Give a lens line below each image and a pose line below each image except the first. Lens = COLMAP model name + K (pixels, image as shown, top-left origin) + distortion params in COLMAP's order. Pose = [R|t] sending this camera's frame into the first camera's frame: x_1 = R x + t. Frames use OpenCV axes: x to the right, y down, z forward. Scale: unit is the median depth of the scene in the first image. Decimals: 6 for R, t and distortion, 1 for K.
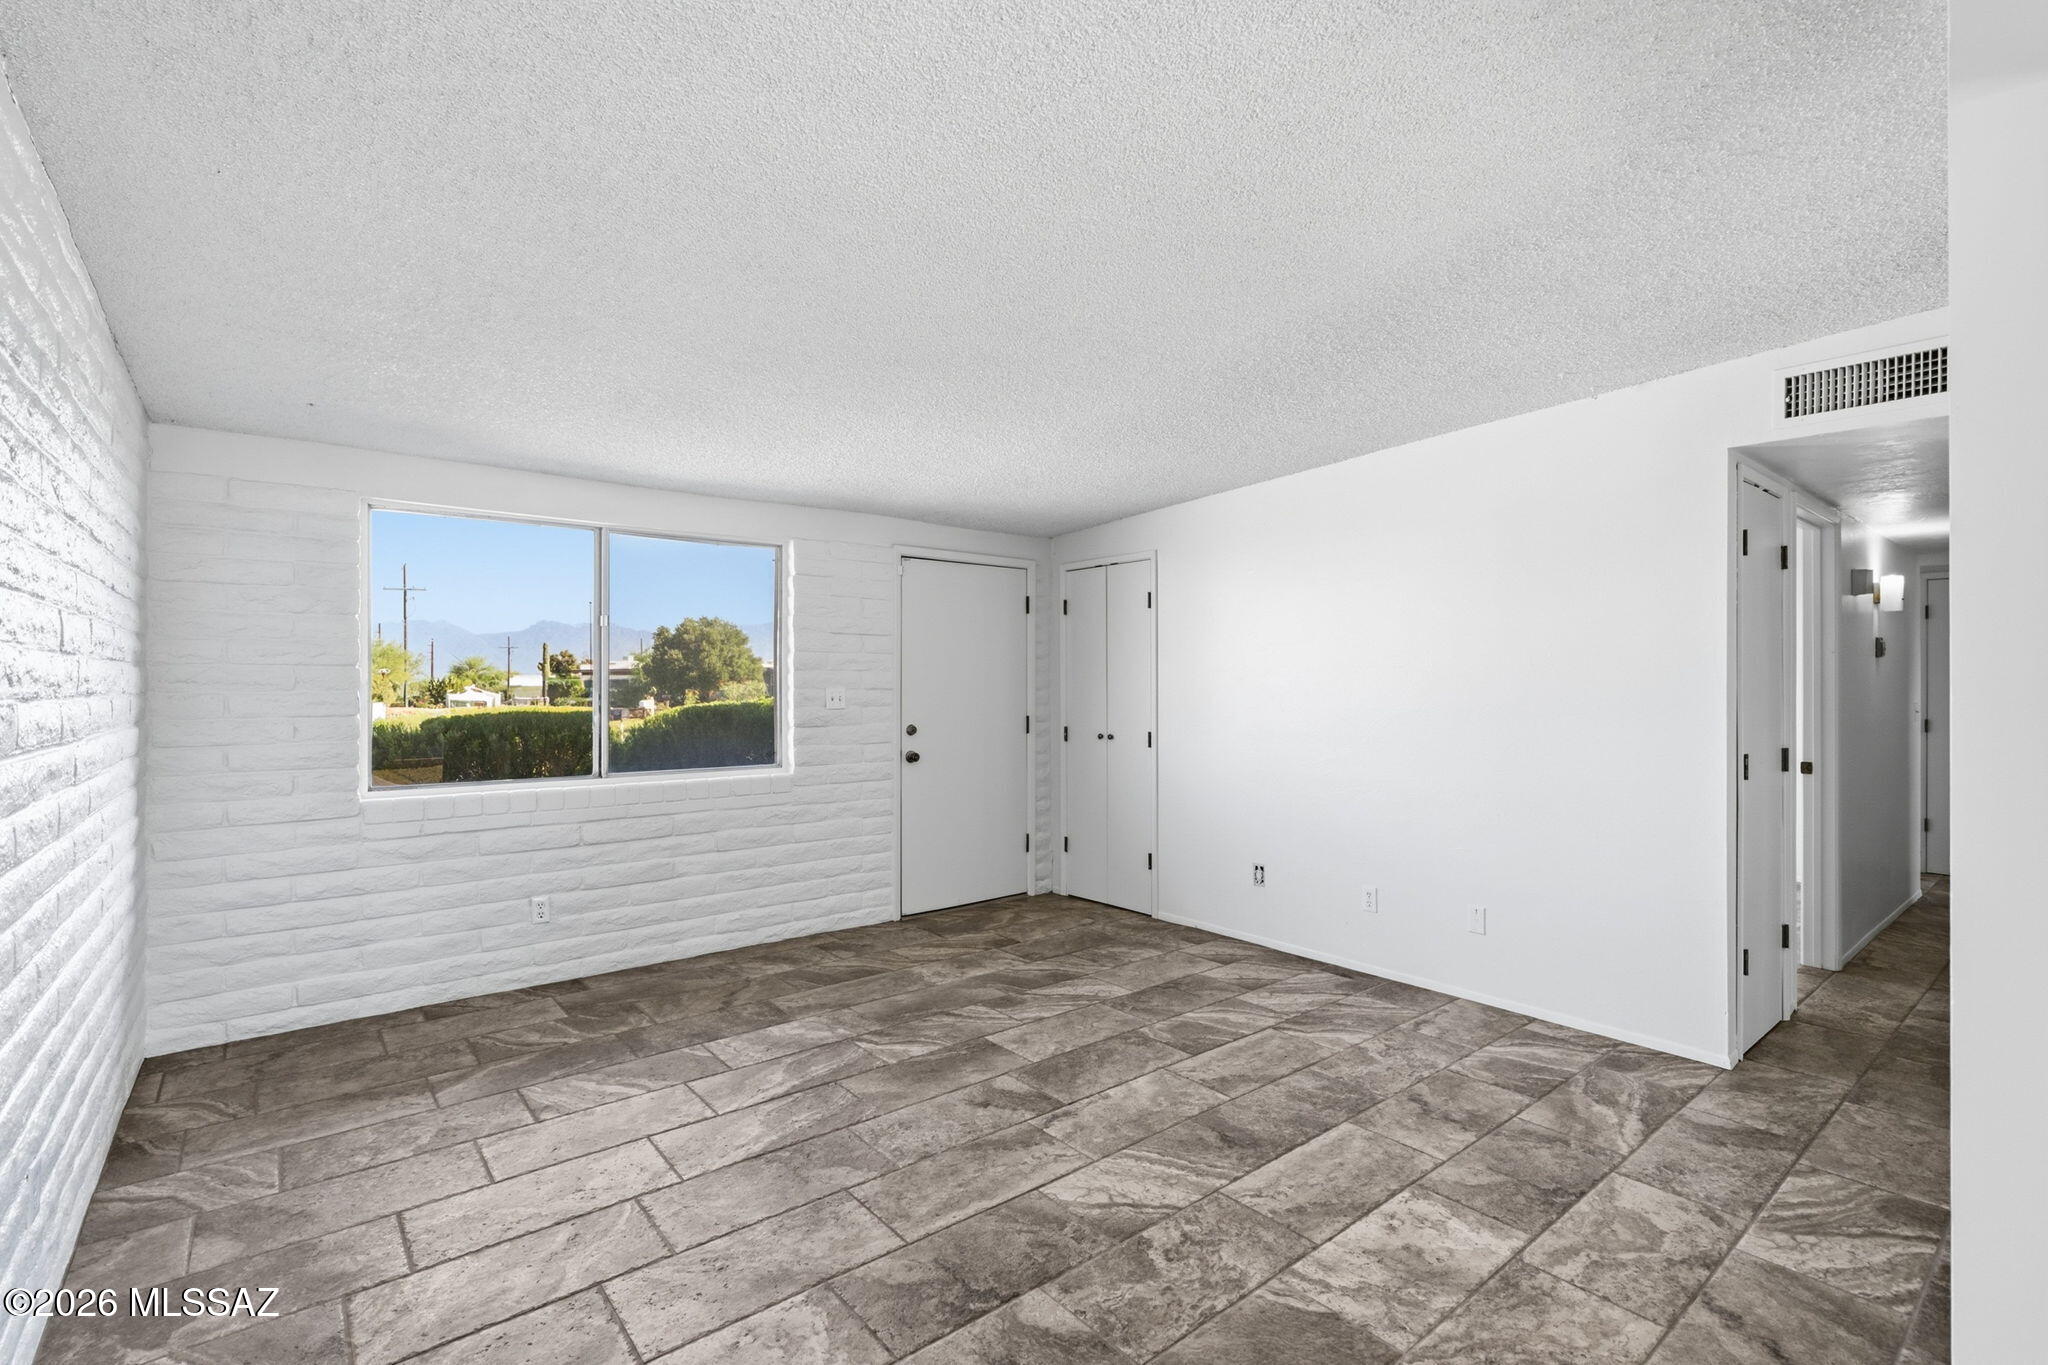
lens RADIAL K [[935.6, 0, 1026.7], [0, 935.6, 694.5], [0, 0, 1]] dist [-0.002391, 0.001373]
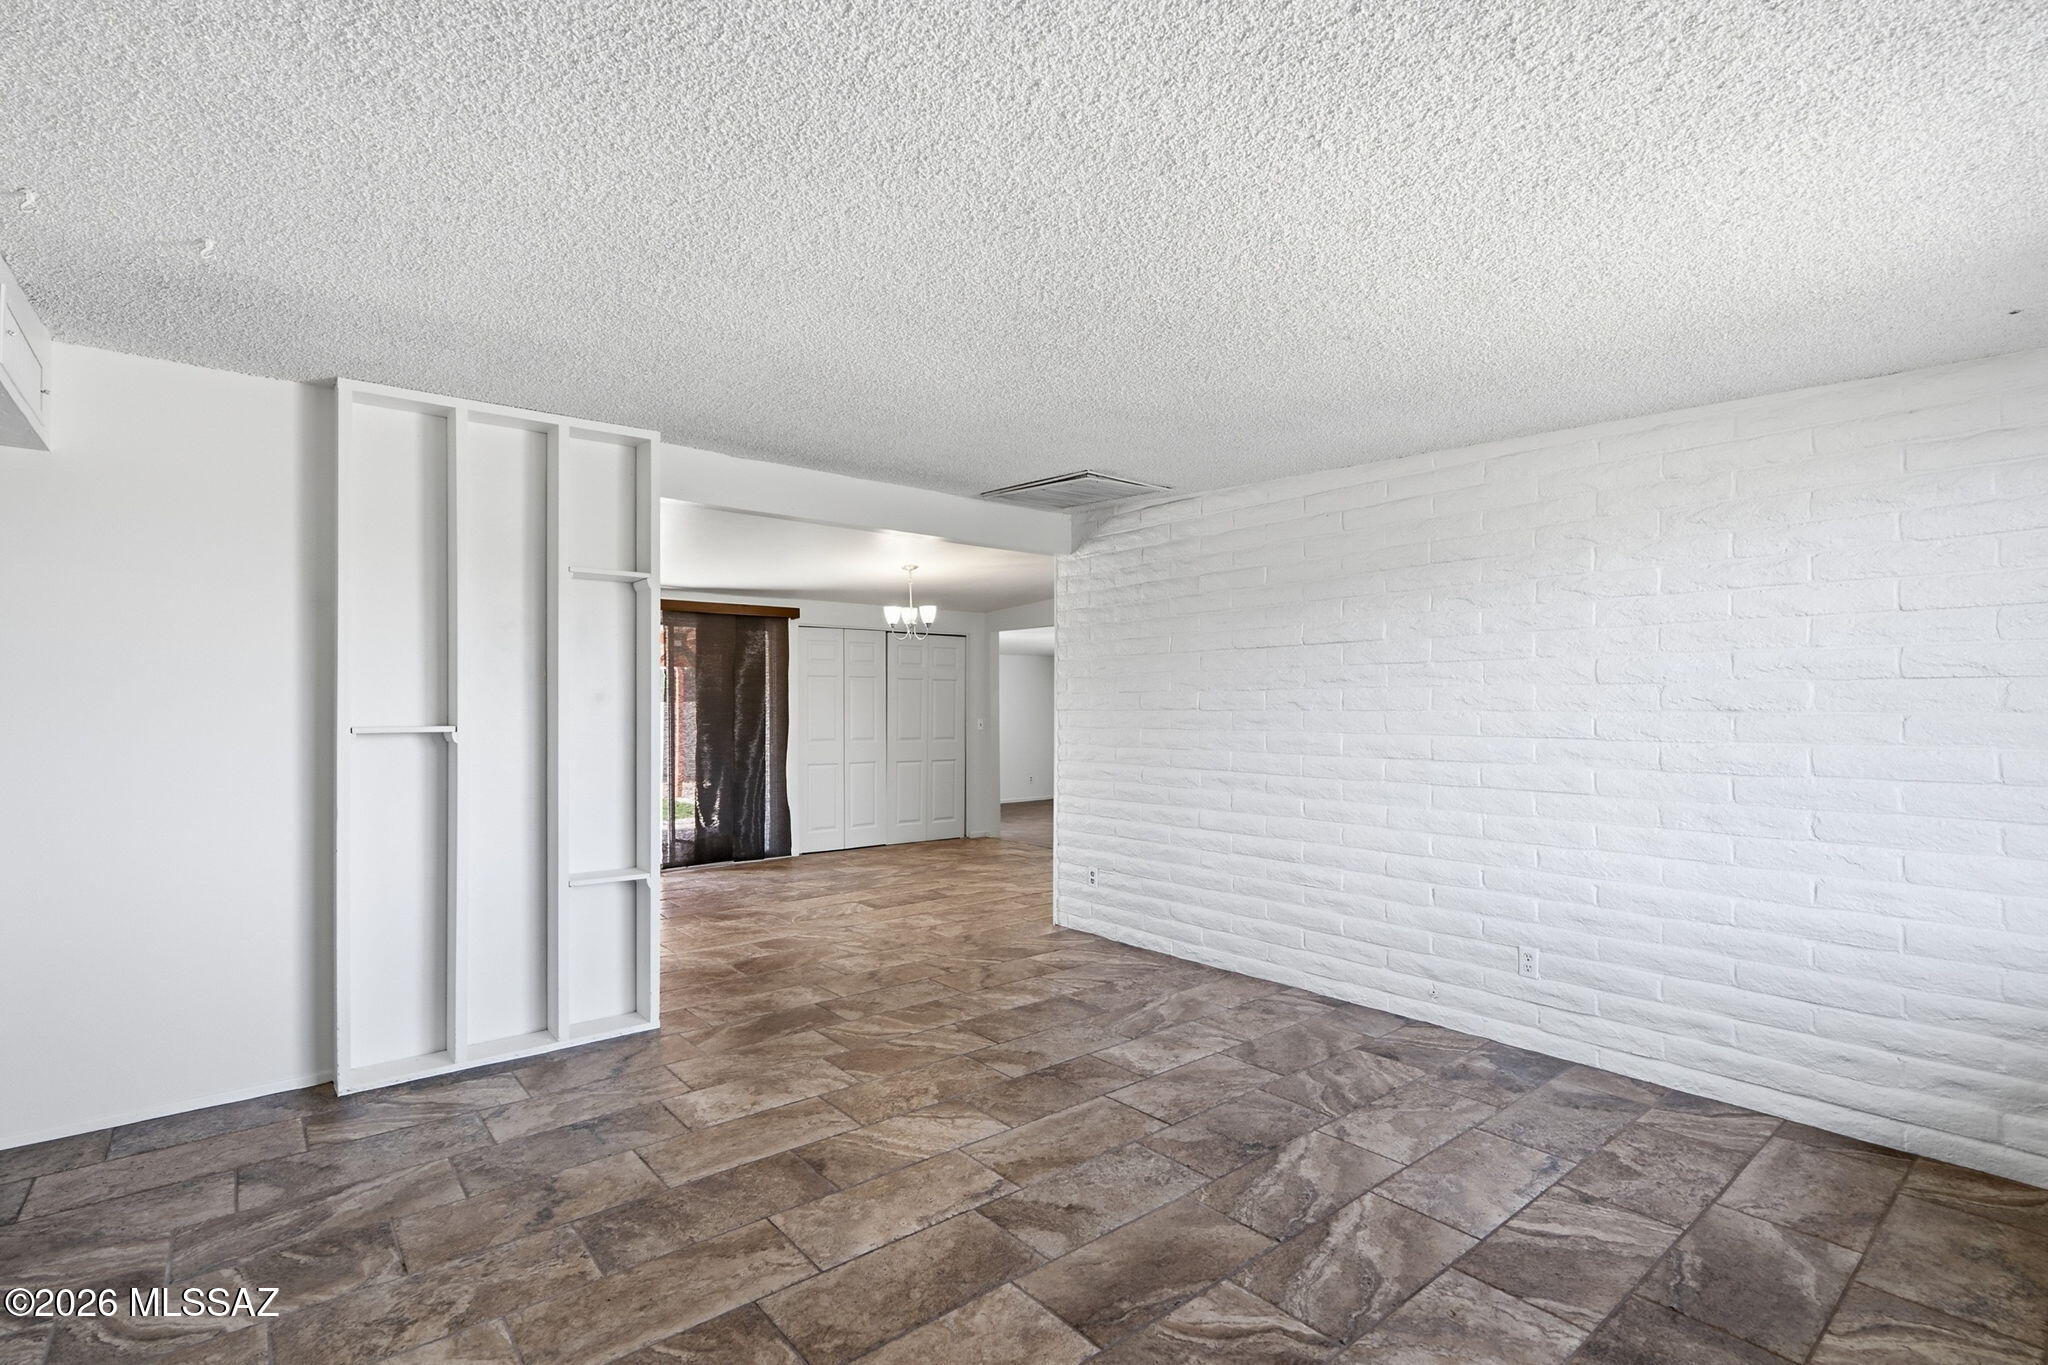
lens RADIAL K [[935.6, 0, 1026.7], [0, 935.6, 694.5], [0, 0, 1]] dist [-0.002391, 0.001373]
pose [[-0.999962, 0.003556, -0.008008, 0.000570], [0.003563, 0.999993, -0.000826, -0.019118], [0.008005, -0.000854, -0.999968, 1.752251]]
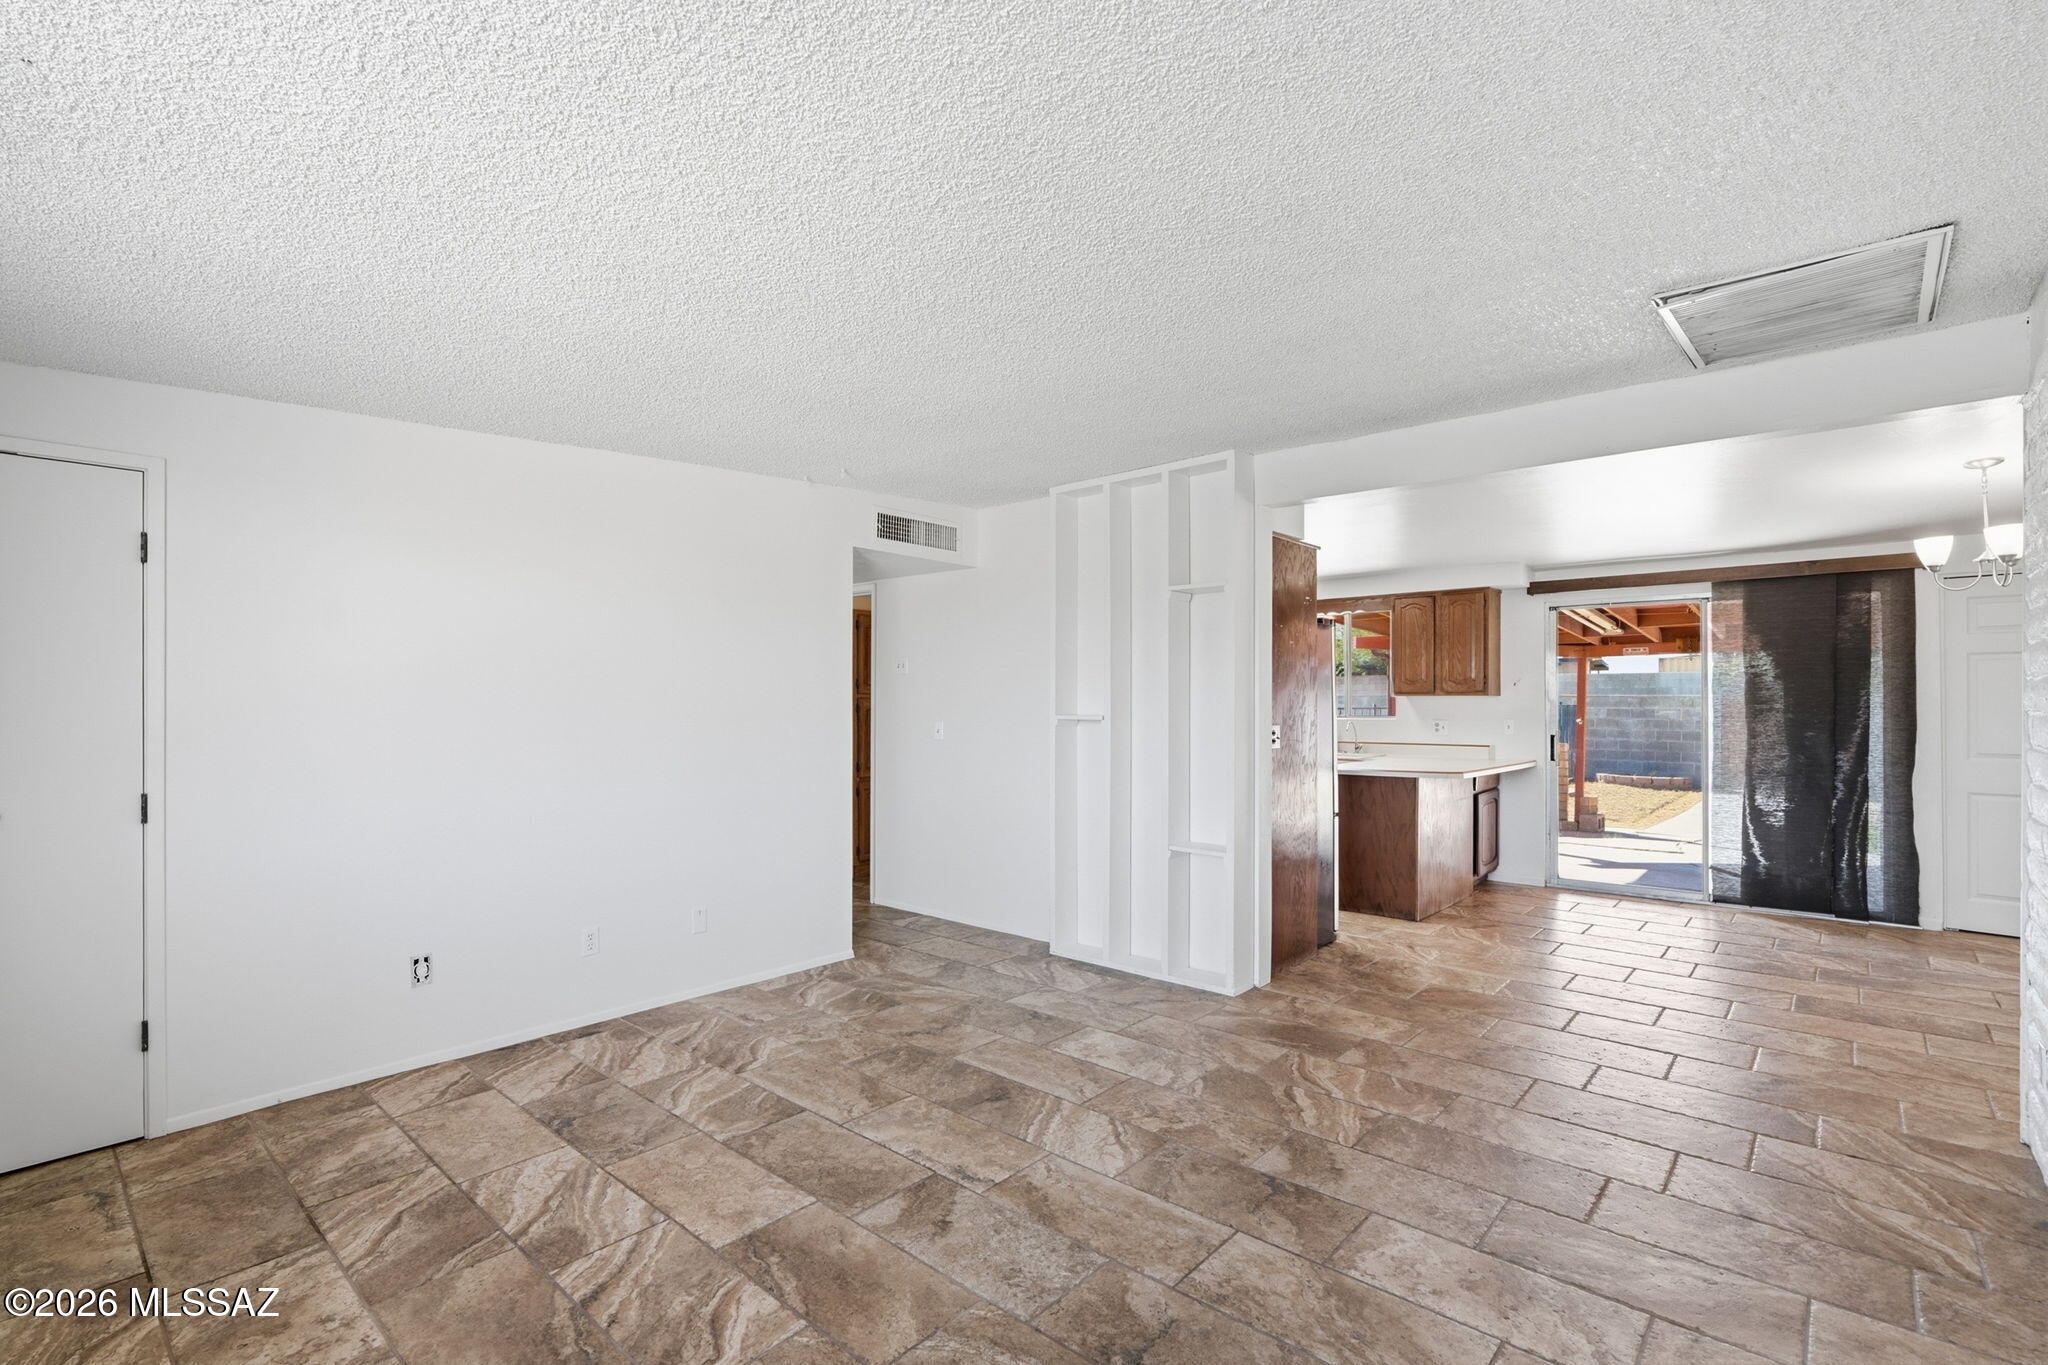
lens RADIAL K [[935.6, 0, 1026.7], [0, 935.6, 694.5], [0, 0, 1]] dist [-0.002391, 0.001373]
pose [[-0.166390, 0.008452, 0.986024, -0.814469], [0.012195, 0.999904, -0.006513, -0.009597], [-0.985985, 0.010940, -0.166478, 1.010215]]
